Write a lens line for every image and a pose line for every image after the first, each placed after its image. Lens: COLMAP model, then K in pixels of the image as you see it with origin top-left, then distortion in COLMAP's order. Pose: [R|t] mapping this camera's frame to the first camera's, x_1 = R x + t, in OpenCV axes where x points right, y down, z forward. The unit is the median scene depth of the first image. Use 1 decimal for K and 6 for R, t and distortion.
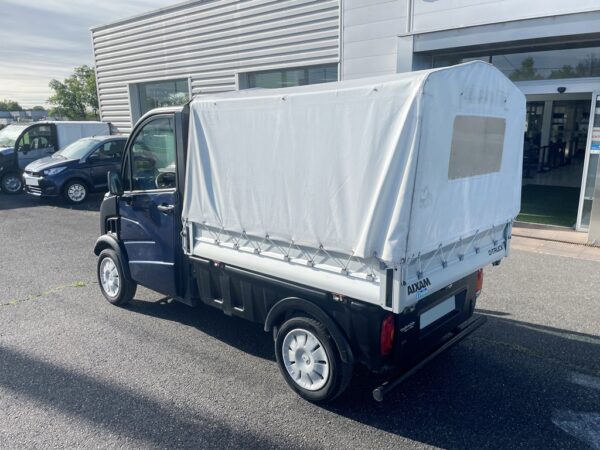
lens RADIAL K [[473.4, 0, 300.0], [0, 473.4, 225.0], [0, 0, 1]] dist [-0.066053, 0.312387]
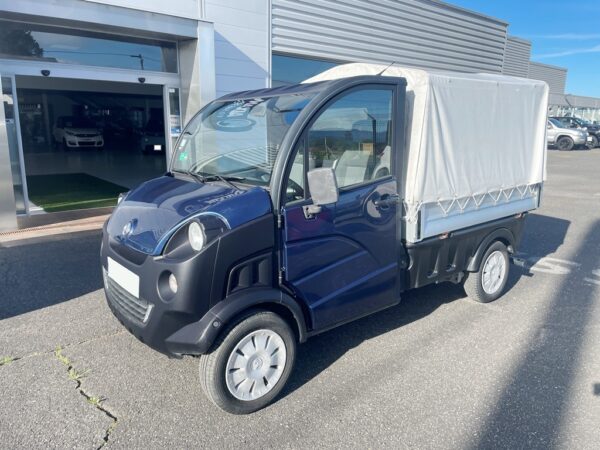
lens RADIAL K [[473.4, 0, 300.0], [0, 473.4, 225.0], [0, 0, 1]] dist [-0.066053, 0.312387]
pose [[0.113887, -0.208700, 0.971326, -1.012305], [0.186464, 0.964803, 0.185436, -0.159684], [-0.975839, 0.159998, 0.148794, 0.949972]]
